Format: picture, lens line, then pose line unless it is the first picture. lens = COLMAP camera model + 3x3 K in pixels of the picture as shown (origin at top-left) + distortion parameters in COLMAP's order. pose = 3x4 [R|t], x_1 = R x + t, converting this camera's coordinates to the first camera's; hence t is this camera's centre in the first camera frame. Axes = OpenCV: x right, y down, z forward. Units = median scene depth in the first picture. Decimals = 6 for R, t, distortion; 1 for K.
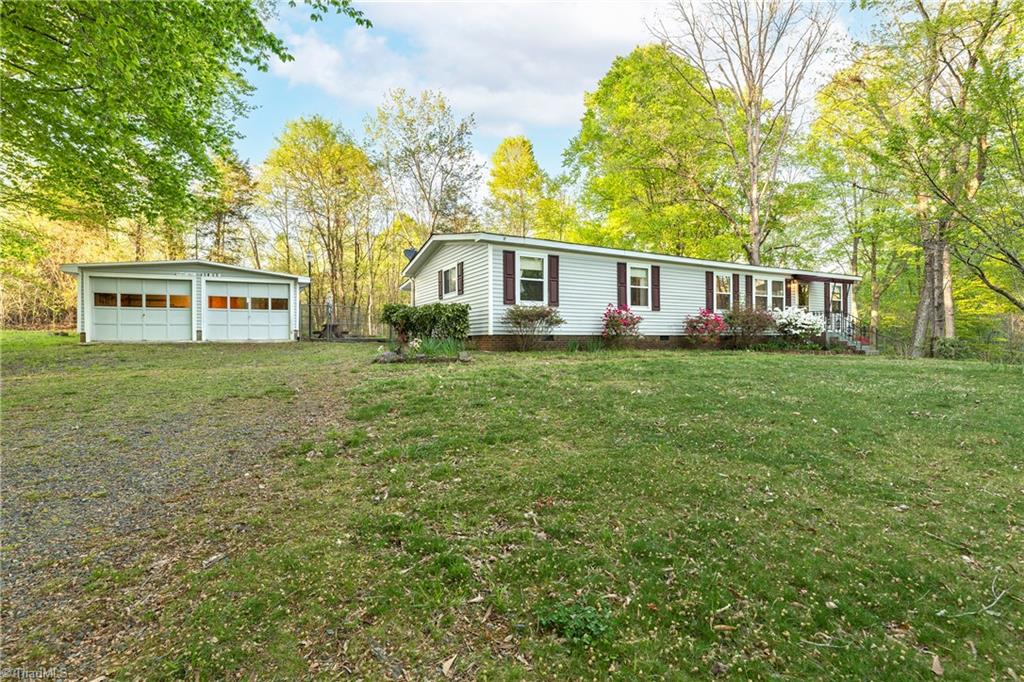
lens RADIAL K [[463.7, 0, 514.4], [0, 463.7, 353.1], [0, 0, 1]] dist [-0.002372, -0.000577]
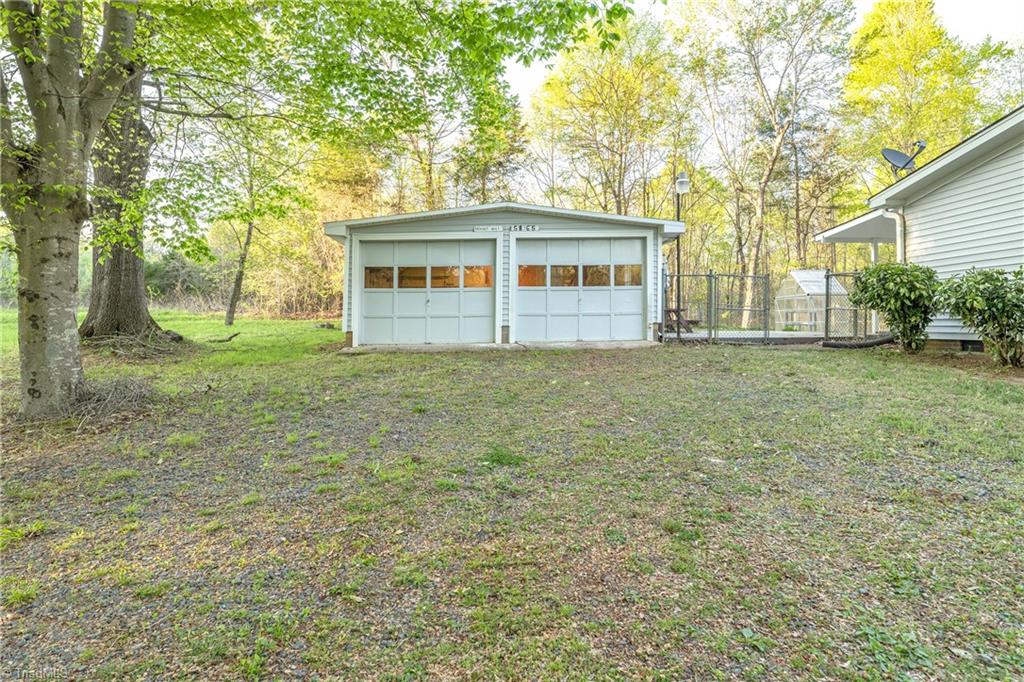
lens RADIAL K [[545.9, 0, 510.4], [0, 545.9, 308.6], [0, 0, 1]] dist [0.001335, 0.000169]
pose [[0.896138, -0.013061, -0.443583, -0.376184], [-0.009177, 0.998808, -0.047949, -0.037772], [0.443681, 0.047040, 0.894950, 0.398767]]
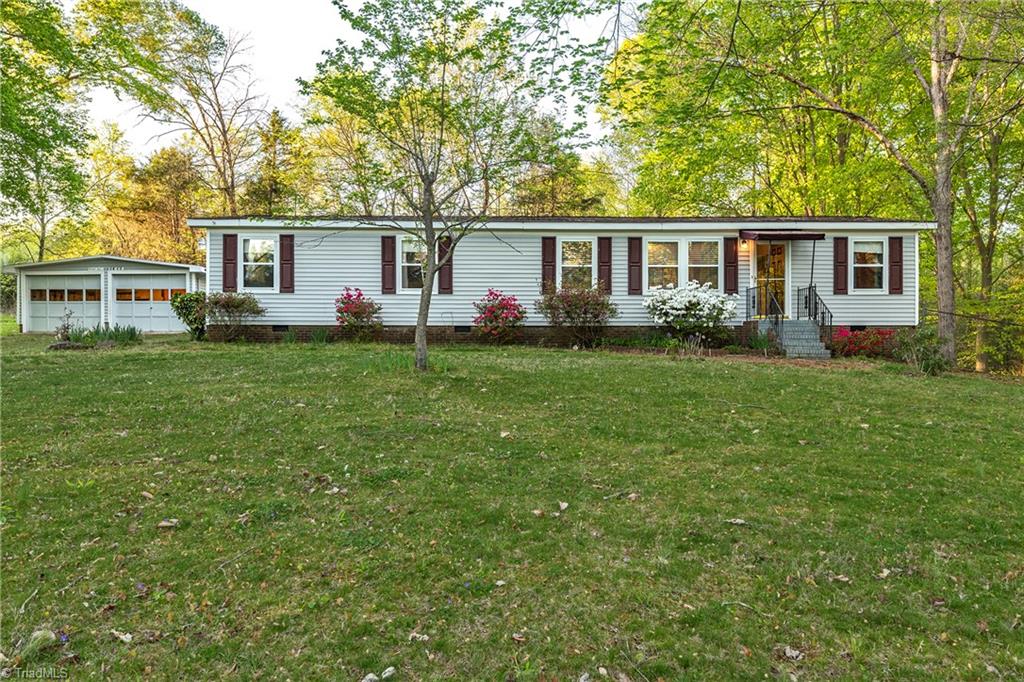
lens RADIAL K [[666.1, 0, 512.0], [0, 666.1, 341.0], [0, 0, 1]] dist [0.001218, -0.000369]
pose [[0.898319, 0.008083, -0.439270, 0.811534], [-0.015521, 0.999790, -0.013345, 0.000269], [0.439070, 0.018806, 0.898256, 0.045619]]
